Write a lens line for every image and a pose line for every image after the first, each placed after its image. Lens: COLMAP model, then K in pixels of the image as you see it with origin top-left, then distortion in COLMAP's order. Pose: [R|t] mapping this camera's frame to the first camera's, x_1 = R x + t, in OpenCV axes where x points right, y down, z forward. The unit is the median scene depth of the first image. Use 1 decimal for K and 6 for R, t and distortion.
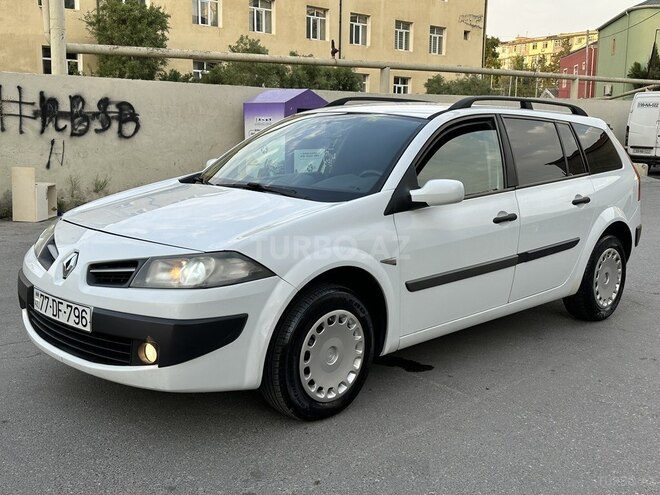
lens RADIAL K [[775.4, 0, 372.7], [0, 775.4, 247.1], [0, 0, 1]] dist [0.026209, 0.015669]
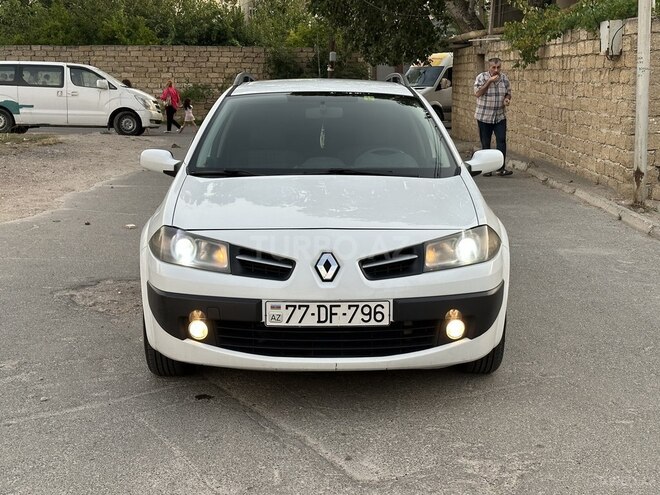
lens RADIAL K [[935.6, 0, 330.0], [0, 935.6, 247.5], [0, 0, 1]] dist [0.120543, -0.017793]
pose [[0.726746, -0.143413, 0.671768, -1.078094], [0.134606, 0.988735, 0.065458, -0.069787], [-0.673588, 0.042852, 0.737863, 0.141412]]
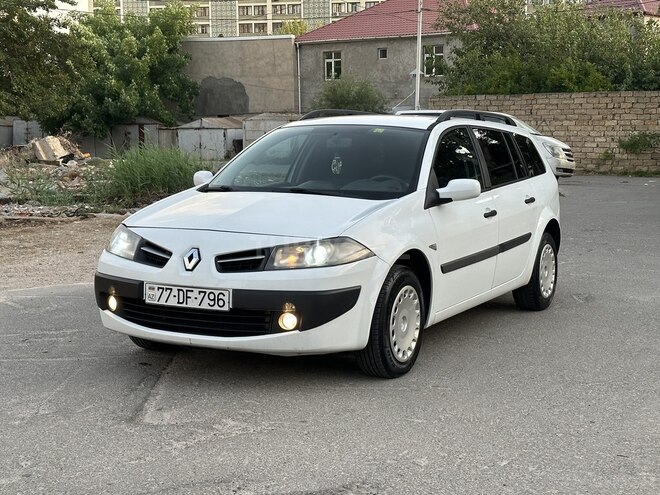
lens RADIAL K [[1024.6, 0, 357.6], [0, 1024.6, 246.8], [0, 0, 1]] dist [0.102928, -0.012826]
pose [[0.962686, -0.048888, 0.266167, -0.522855], [0.063396, 0.996919, -0.046183, 0.085781], [-0.263089, 0.061333, 0.962820, -0.518337]]
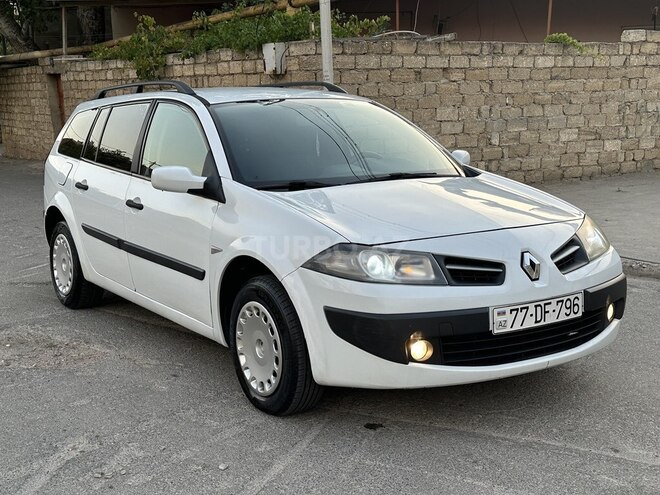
lens RADIAL K [[872.2, 0, 330.0], [0, 872.2, 247.5], [0, 0, 1]] dist [0.083692, -0.025551]
pose [[0.250180, -0.187559, 0.949859, -1.355852], [0.184651, 0.972293, 0.143354, -0.181883], [-0.950428, 0.139528, 0.277882, 0.873261]]
